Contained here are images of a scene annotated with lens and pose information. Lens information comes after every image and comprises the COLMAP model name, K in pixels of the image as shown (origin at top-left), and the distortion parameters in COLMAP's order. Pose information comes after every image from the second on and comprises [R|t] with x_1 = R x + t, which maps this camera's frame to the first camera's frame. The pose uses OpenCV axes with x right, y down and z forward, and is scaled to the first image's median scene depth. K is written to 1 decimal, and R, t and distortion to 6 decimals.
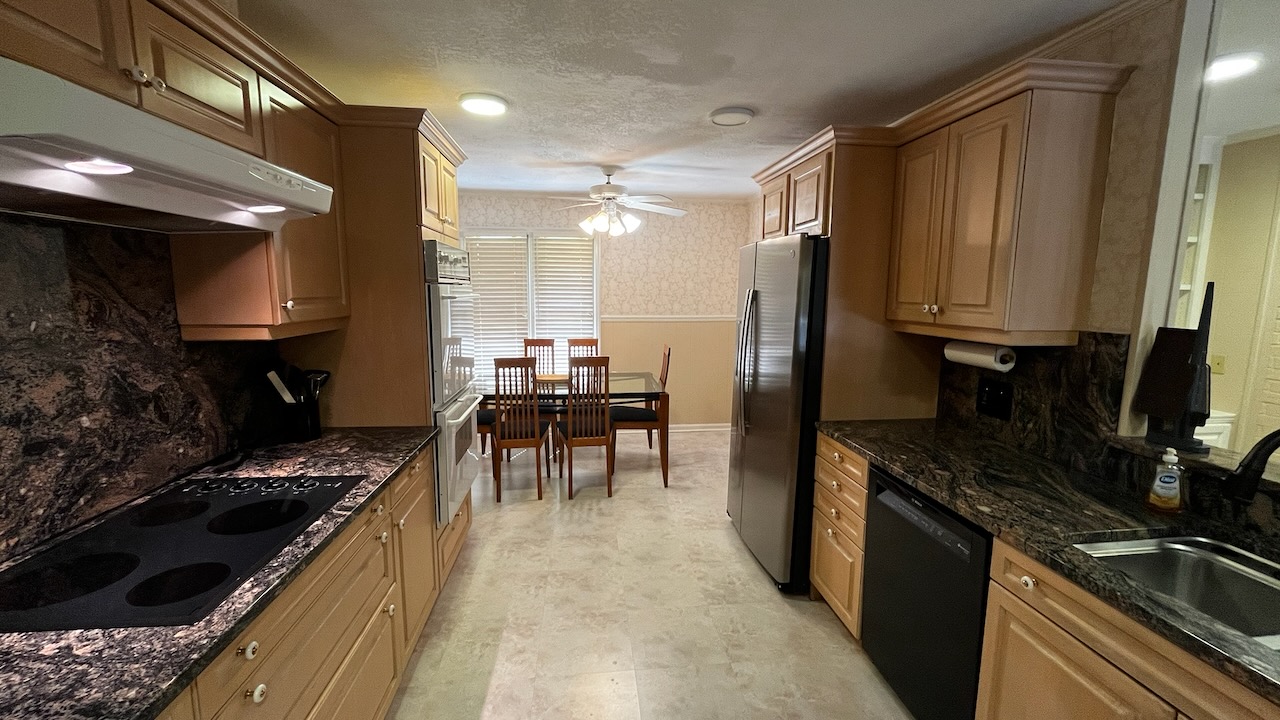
lens RADIAL K [[519.4, 0, 640.0], [0, 519.4, 360.0], [0, 0, 1]] dist [0.000257, -0.000137]
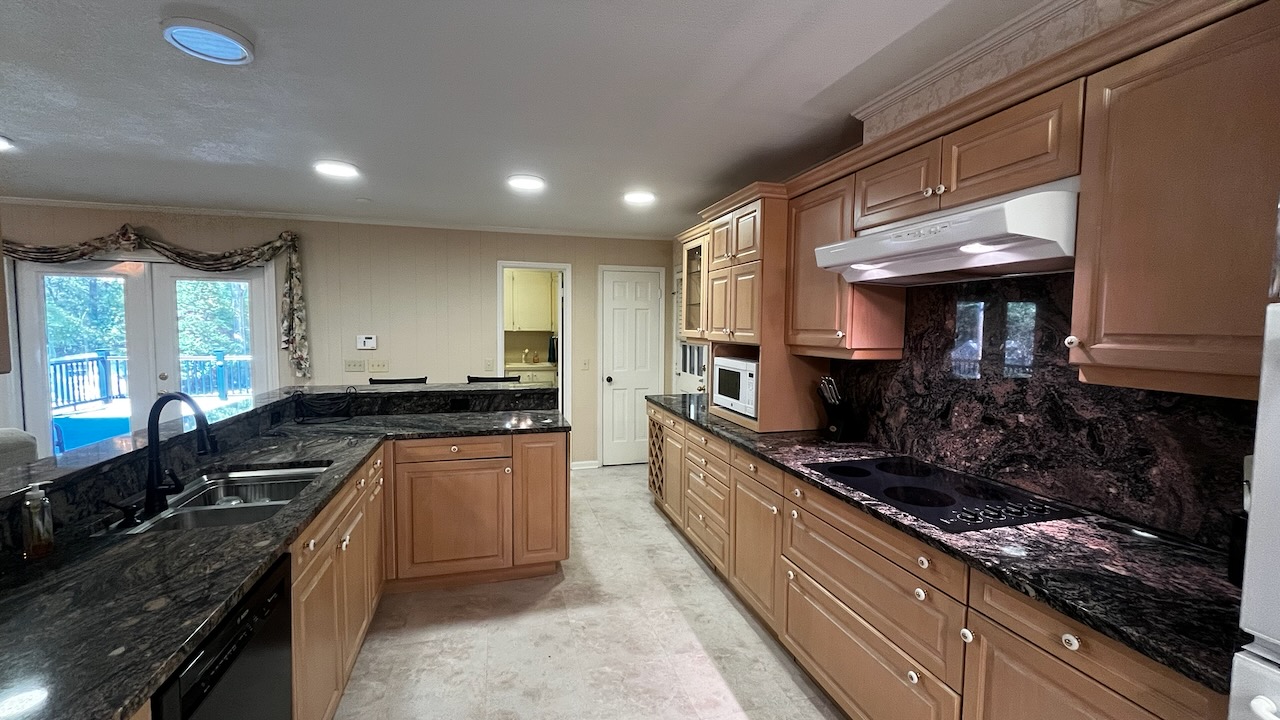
lens RADIAL K [[519.4, 0, 640.0], [0, 519.4, 360.0], [0, 0, 1]] dist [0.000257, -0.000137]
pose [[-0.986713, -0.005656, -0.162375, 0.145899], [-0.038253, 0.979387, 0.198340, -0.235197], [0.157906, 0.201916, -0.966590, 1.868500]]
